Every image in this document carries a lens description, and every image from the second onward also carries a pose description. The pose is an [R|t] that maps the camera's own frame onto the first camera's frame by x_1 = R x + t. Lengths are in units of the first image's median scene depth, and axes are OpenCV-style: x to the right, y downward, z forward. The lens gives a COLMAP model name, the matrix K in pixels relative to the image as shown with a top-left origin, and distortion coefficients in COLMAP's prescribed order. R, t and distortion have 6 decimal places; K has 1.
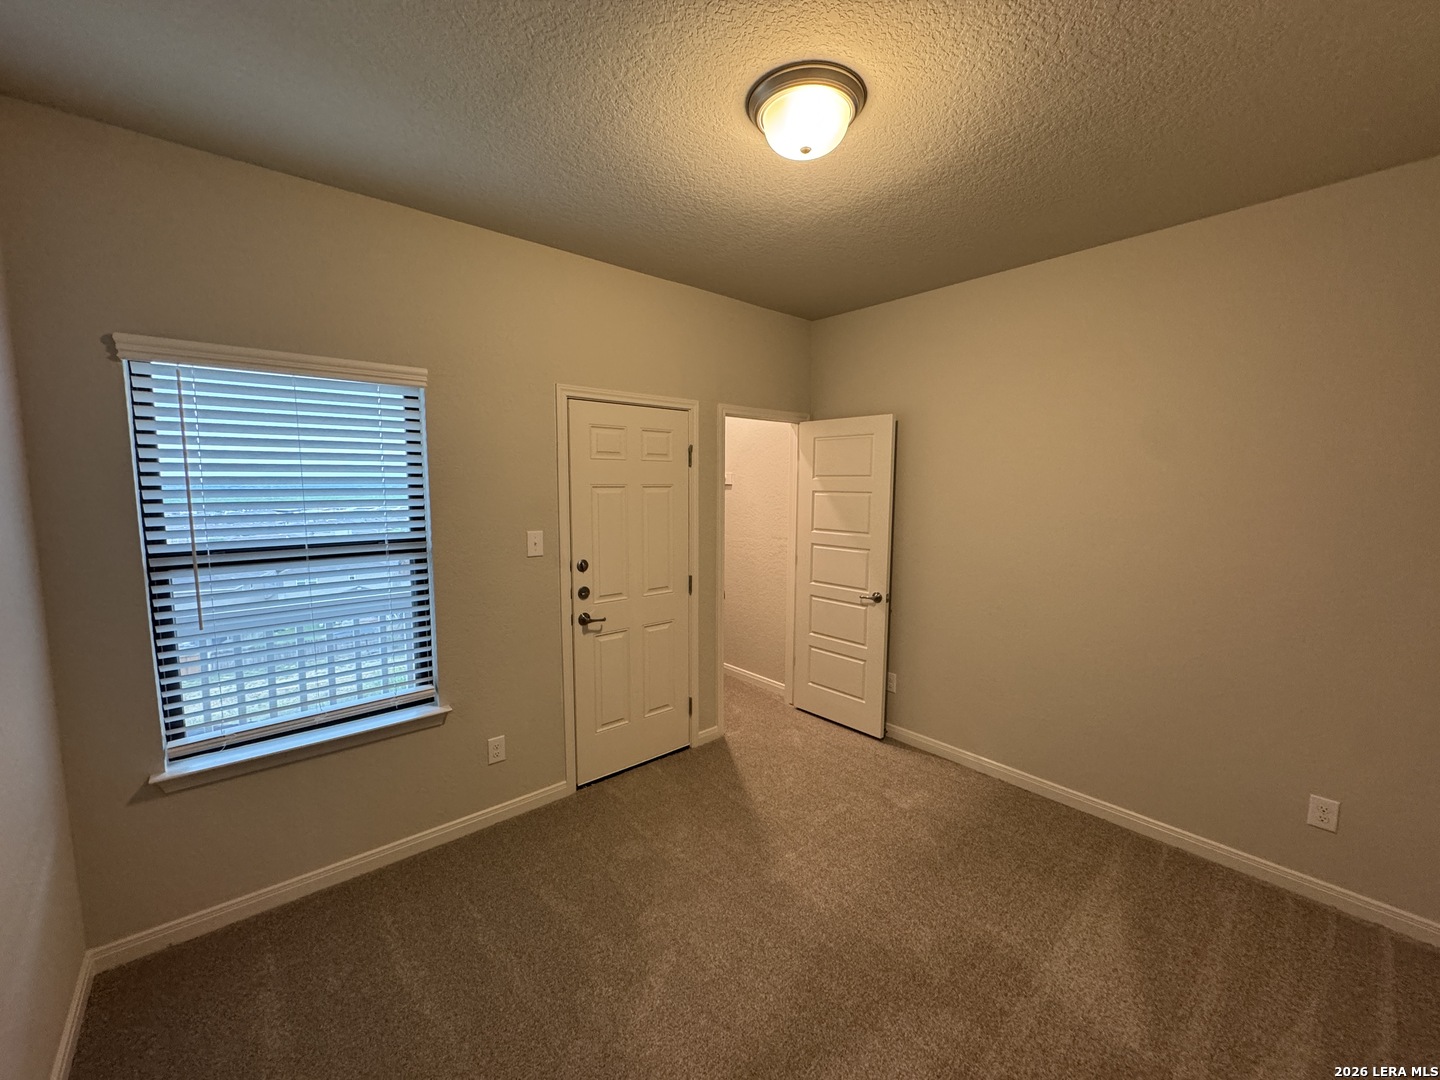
lens RADIAL K [[573.3, 0, 709.7], [0, 573.3, 536.4], [0, 0, 1]] dist [-0.002580, 0.000094]
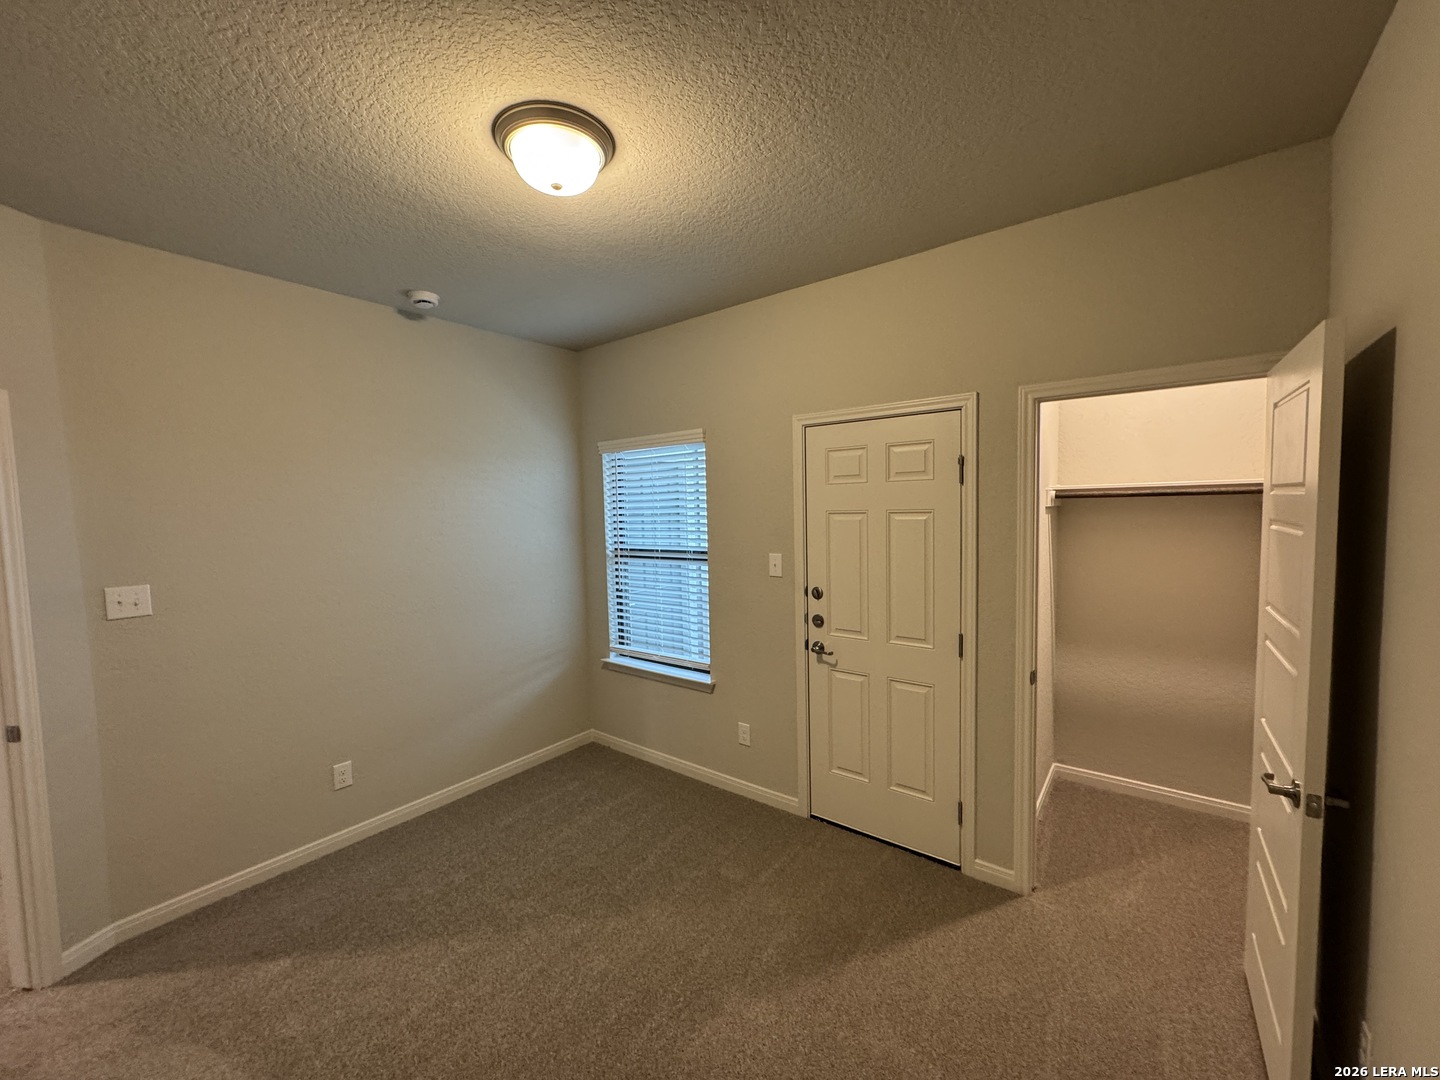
lens RADIAL K [[573.3, 0, 726.9], [0, 573.3, 541.8], [0, 0, 1]] dist [-0.002580, 0.000094]
pose [[0.213350, 0.051335, -0.975626, 0.699391], [-0.073140, 0.996655, 0.036447, -0.061032], [0.974234, 0.063582, 0.216391, 0.626842]]
